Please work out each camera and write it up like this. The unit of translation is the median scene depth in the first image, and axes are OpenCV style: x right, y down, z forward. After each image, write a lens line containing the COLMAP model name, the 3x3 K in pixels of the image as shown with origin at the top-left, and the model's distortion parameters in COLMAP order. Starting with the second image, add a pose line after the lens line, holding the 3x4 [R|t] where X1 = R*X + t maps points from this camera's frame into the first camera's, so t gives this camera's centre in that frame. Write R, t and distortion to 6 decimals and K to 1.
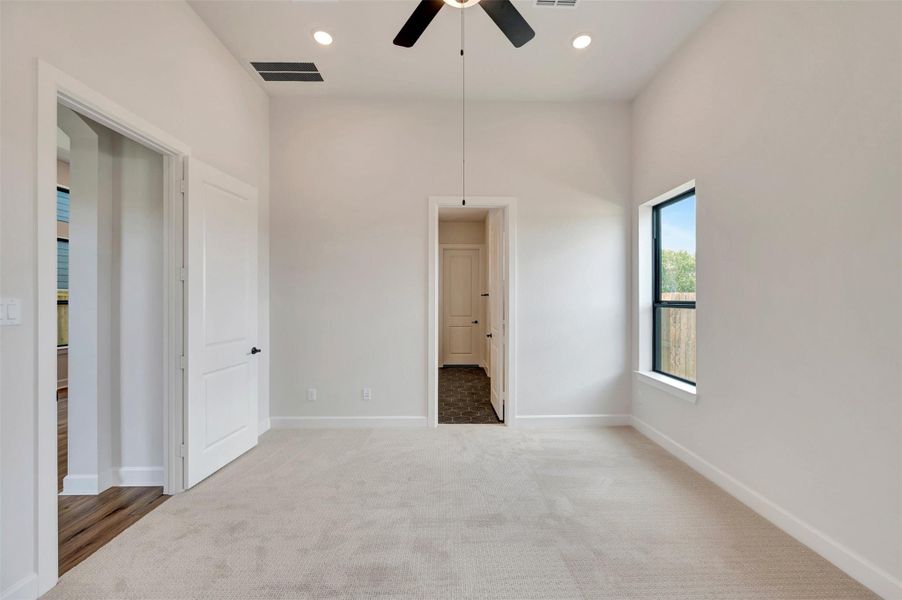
lens RADIAL K [[359.8, 0, 457.0], [0, 359.8, 291.7], [0, 0, 1]] dist [-0.002725, -0.000179]
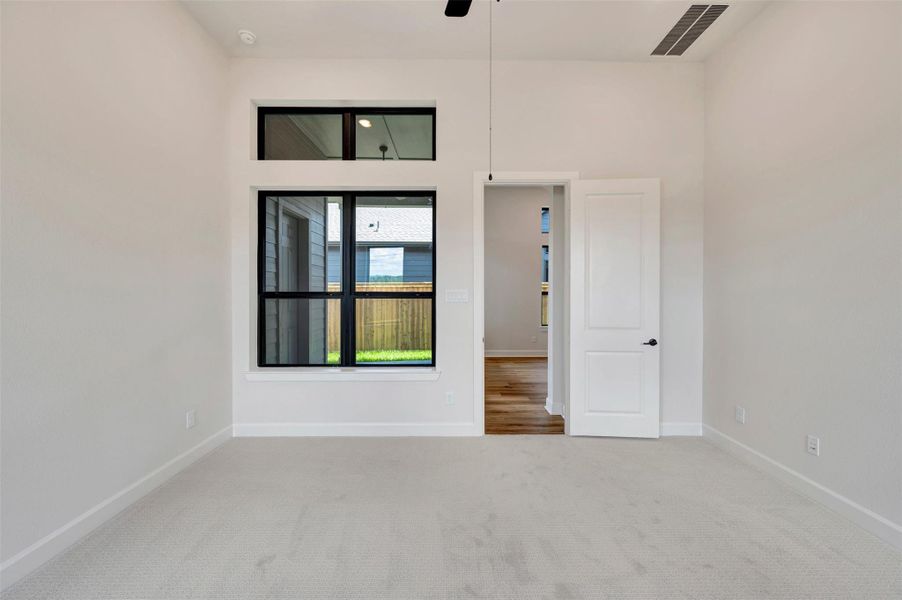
lens RADIAL K [[359.8, 0, 457.0], [0, 359.8, 291.7], [0, 0, 1]] dist [-0.002725, -0.000179]
pose [[-0.029846, -0.009372, -0.999511, 0.571495], [0.016563, 0.999814, -0.009870, 0.031903], [0.999417, -0.016849, -0.029685, 0.628561]]
